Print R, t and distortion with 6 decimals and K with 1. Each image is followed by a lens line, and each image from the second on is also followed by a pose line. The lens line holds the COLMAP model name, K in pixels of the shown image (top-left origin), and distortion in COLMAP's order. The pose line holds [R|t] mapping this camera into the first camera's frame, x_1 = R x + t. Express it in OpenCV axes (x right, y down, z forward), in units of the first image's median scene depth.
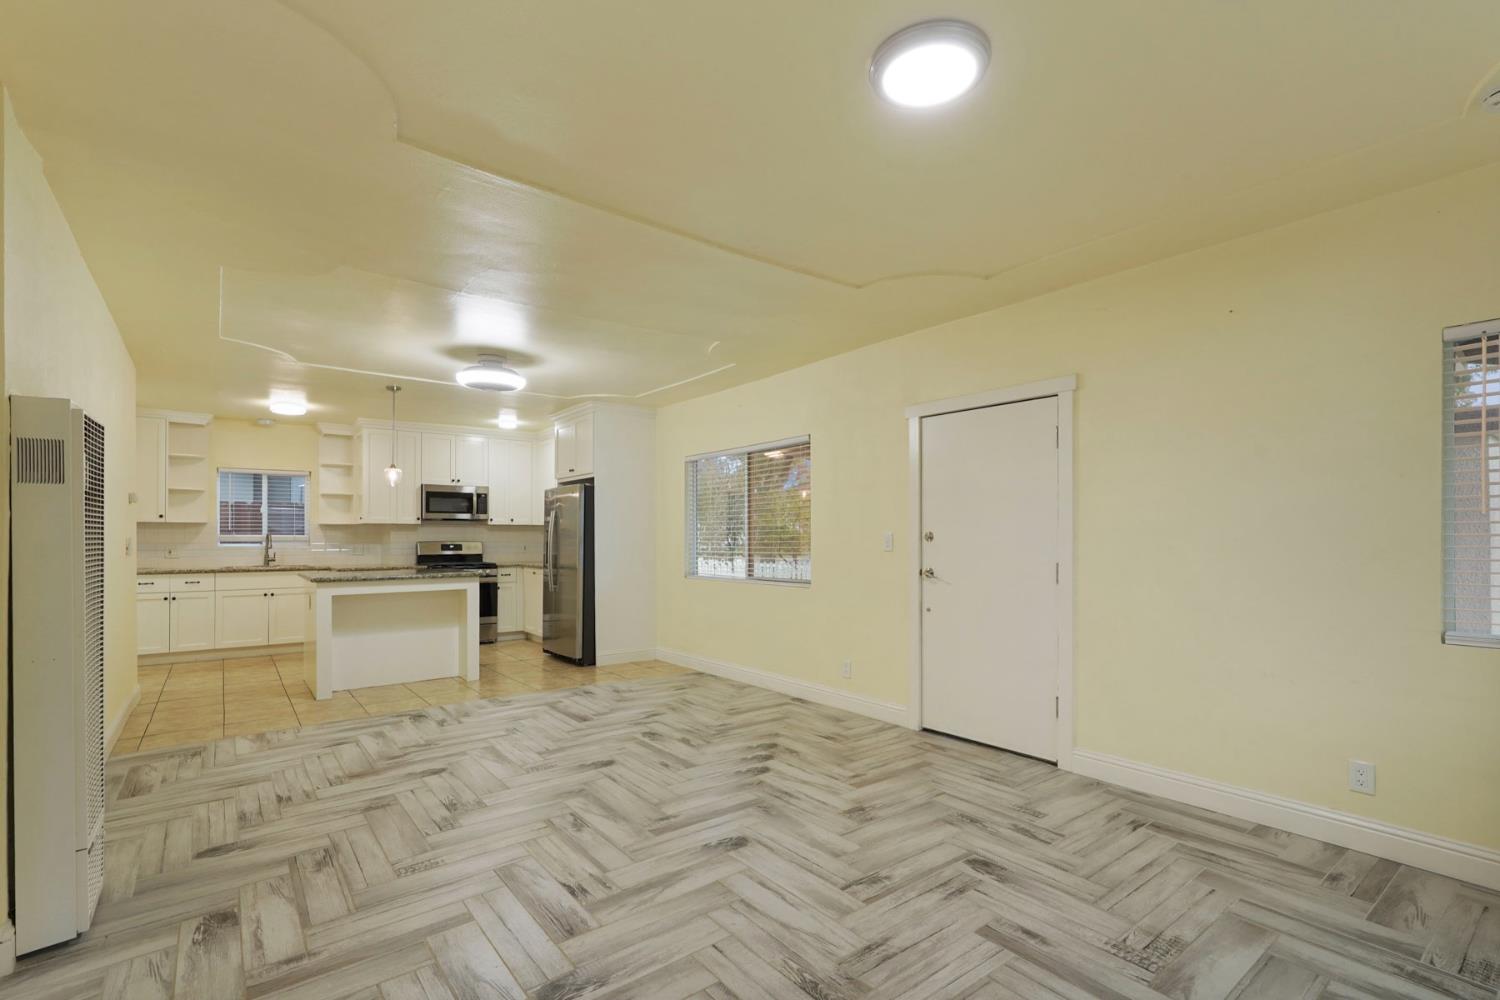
lens RADIAL K [[683.7, 0, 755.3], [0, 683.7, 540.0], [0, 0, 1]] dist [-0.001854, 0.000555]
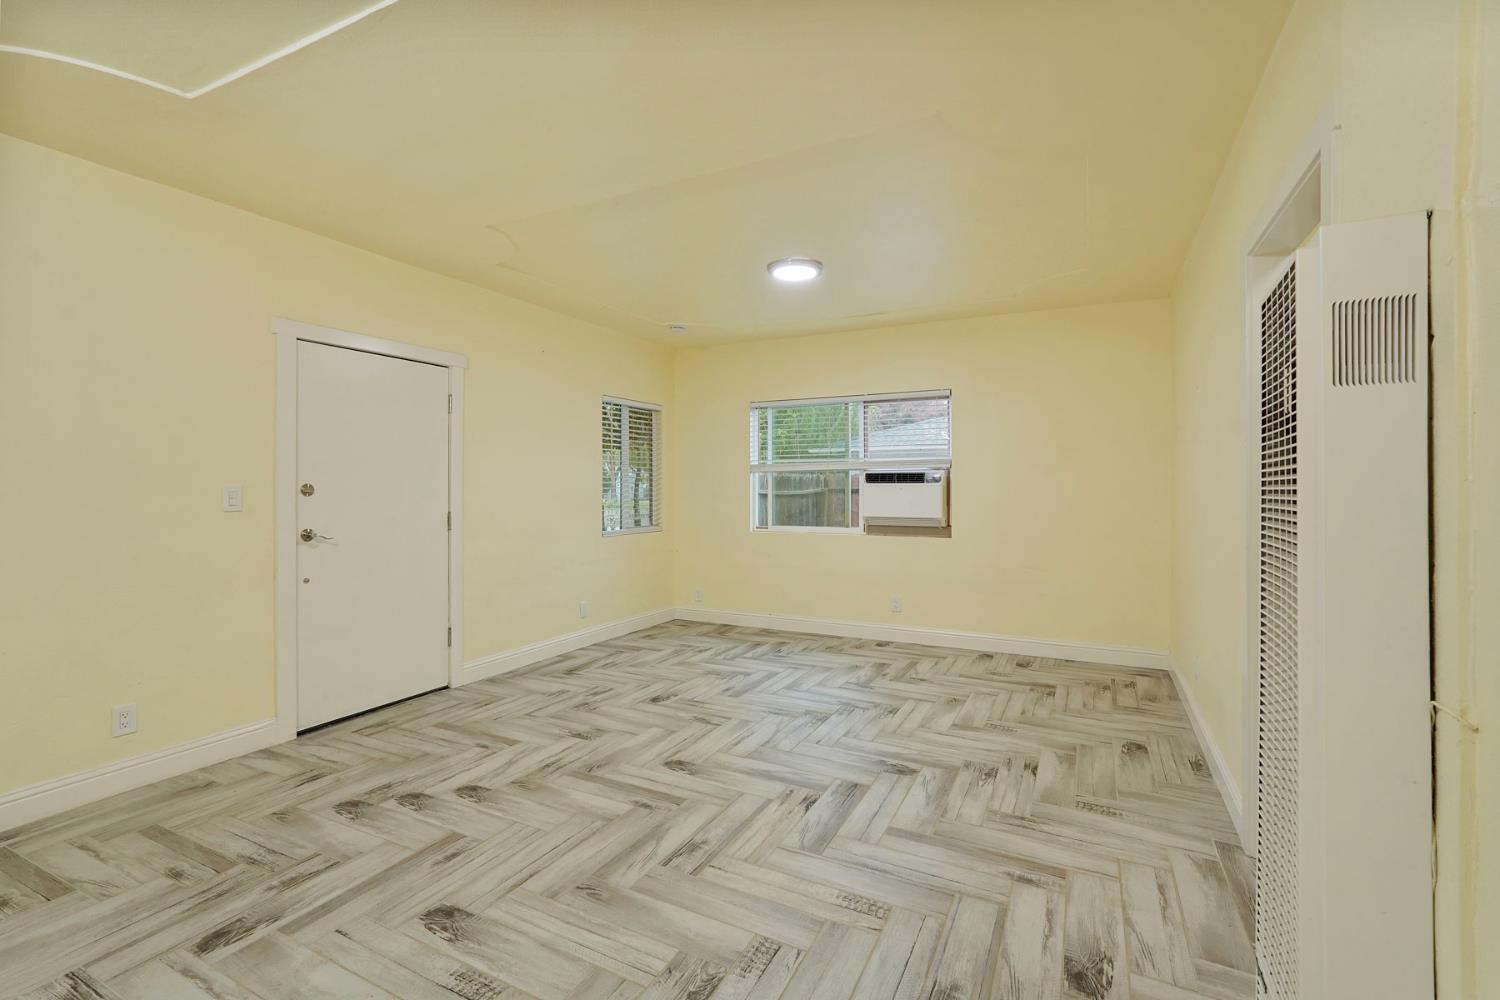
lens RADIAL K [[667.6, 0, 751.3], [0, 667.6, 483.3], [0, 0, 1]] dist [-0.003568, 0.000509]
pose [[-0.420672, 0.008990, 0.907168, -0.766794], [0.005882, 0.999957, -0.007182, -0.003797], [-0.907194, 0.002314, -0.420707, 0.967495]]
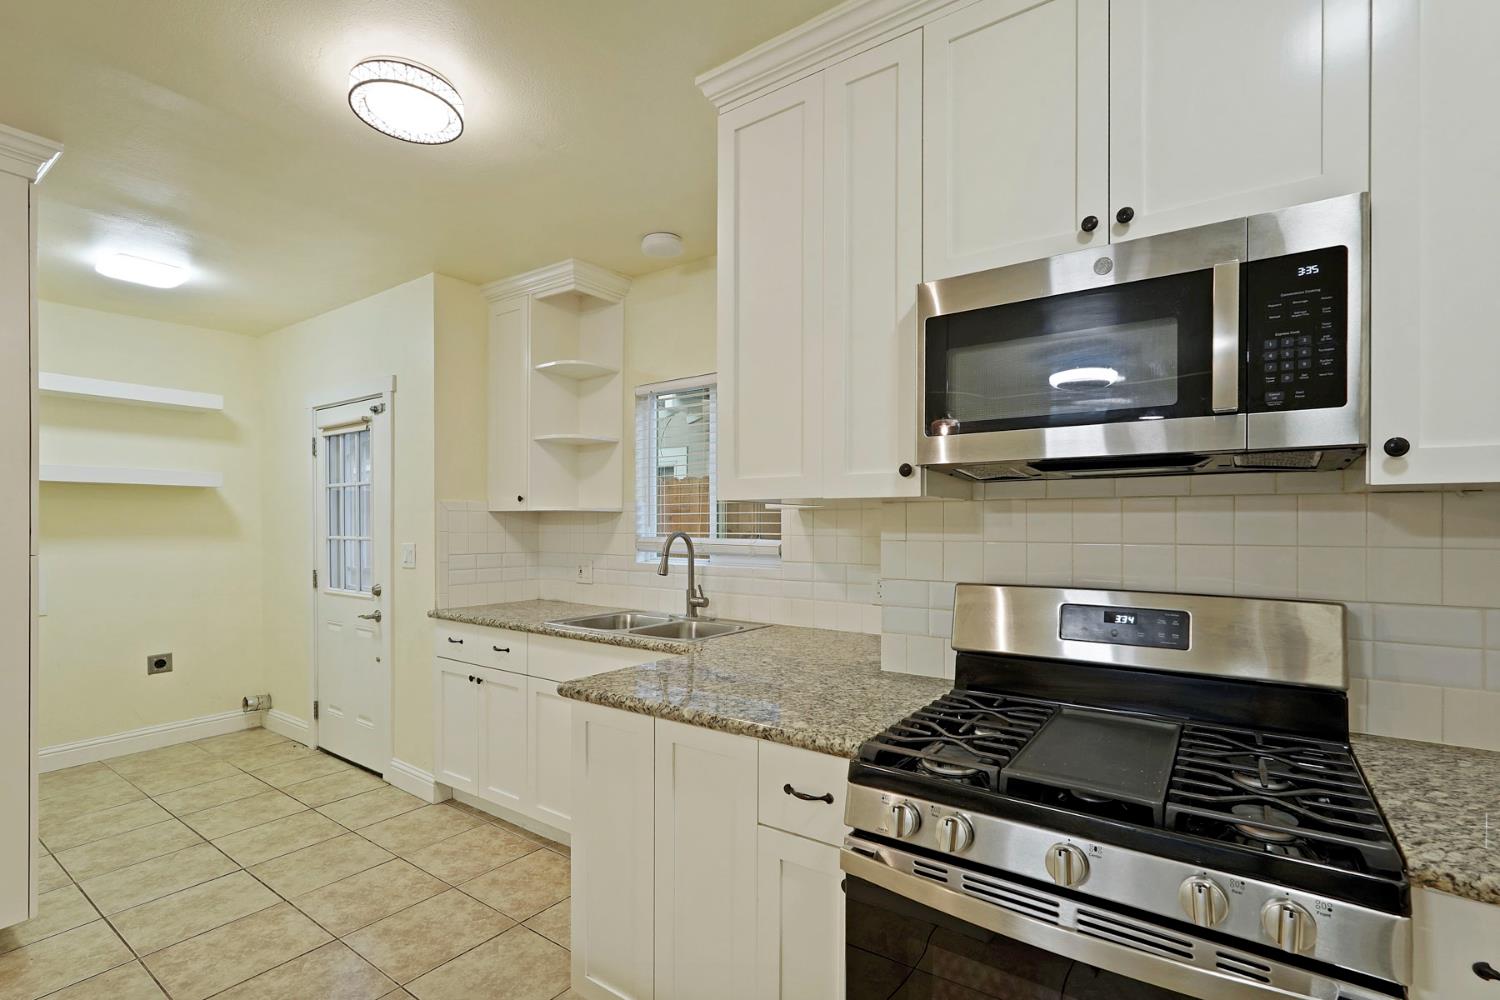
lens RADIAL K [[690.3, 0, 754.2], [0, 690.3, 529.6], [0, 0, 1]] dist [-0.000928, 0.000369]
pose [[0.284687, 0.005438, -0.958605, -0.649920], [-0.009719, 0.999949, 0.002786, -0.029427], [0.958571, 0.008524, 0.284726, 1.855944]]
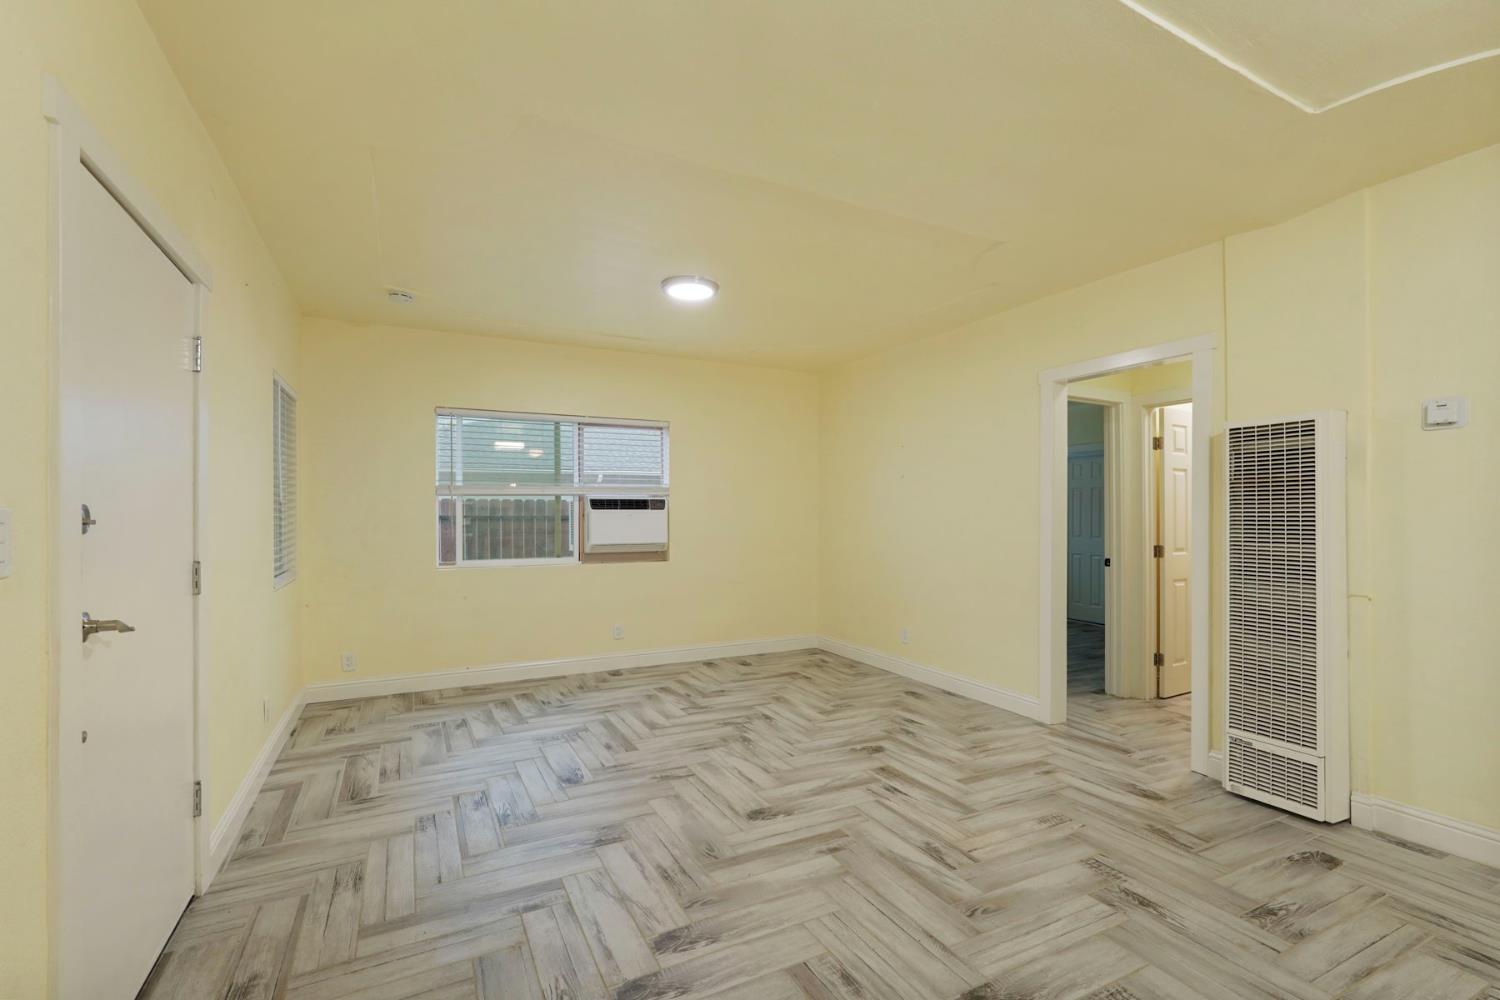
lens RADIAL K [[668.0, 0, 754.3], [0, 668.0, 514.6], [0, 0, 1]] dist [-0.003946, 0.001183]
pose [[-0.983027, 0.002177, 0.183449, -0.147248], [0.003178, 0.999982, 0.005161, -0.008529], [-0.183434, 0.005656, -0.983016, 1.425398]]
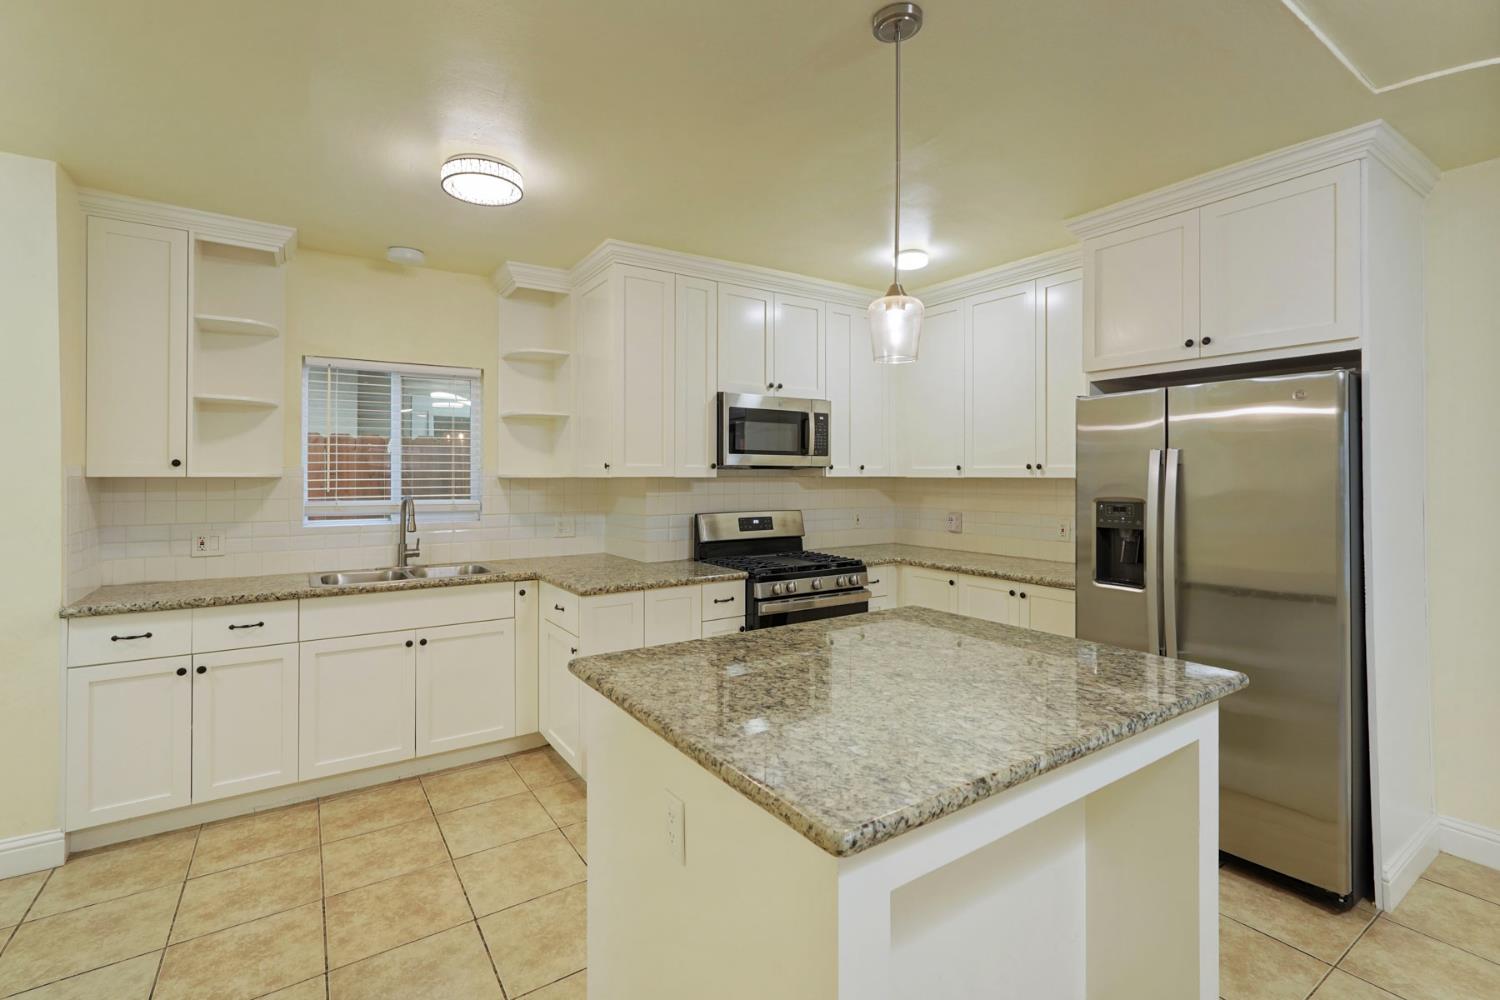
lens RADIAL K [[667.6, 0, 751.3], [0, 667.6, 483.3], [0, 0, 1]] dist [-0.003568, 0.000509]
pose [[0.997319, -0.000776, -0.073179, -0.893325], [0.001017, 0.999994, 0.003260, -0.042953], [0.073176, -0.003326, 0.997313, 1.130636]]
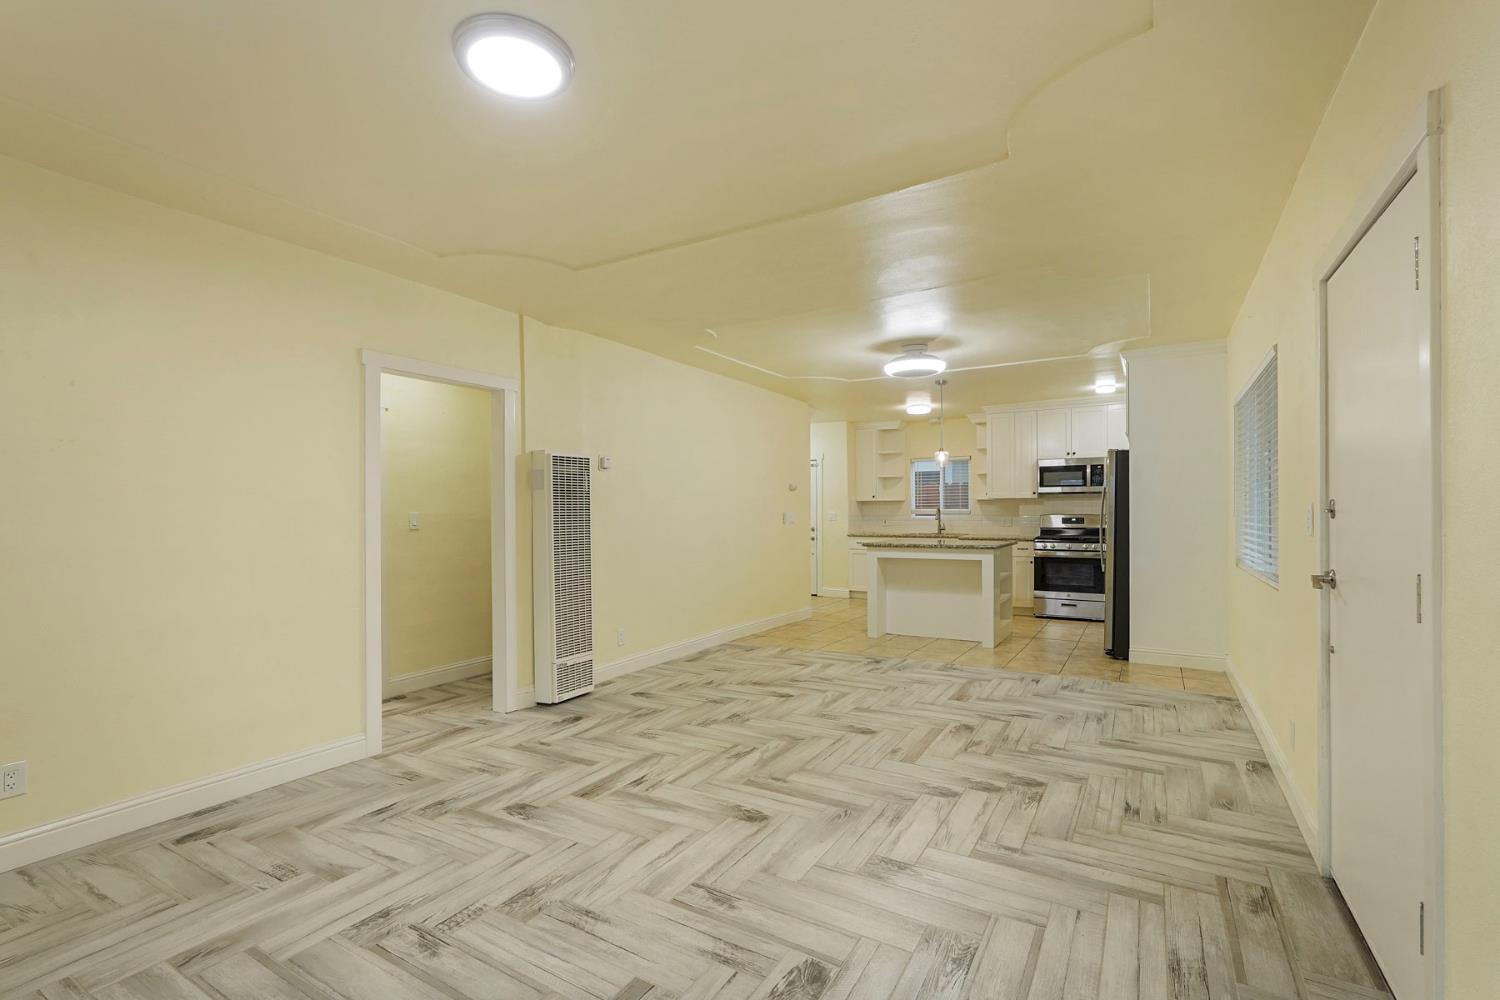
lens RADIAL K [[668.0, 0, 754.3], [0, 668.0, 514.6], [0, 0, 1]] dist [-0.003946, 0.001183]
pose [[0.360862, -0.000374, -0.932619, 0.638617], [0.004715, 0.999988, 0.001424, -0.002435], [0.932607, -0.004911, 0.360859, 0.466115]]
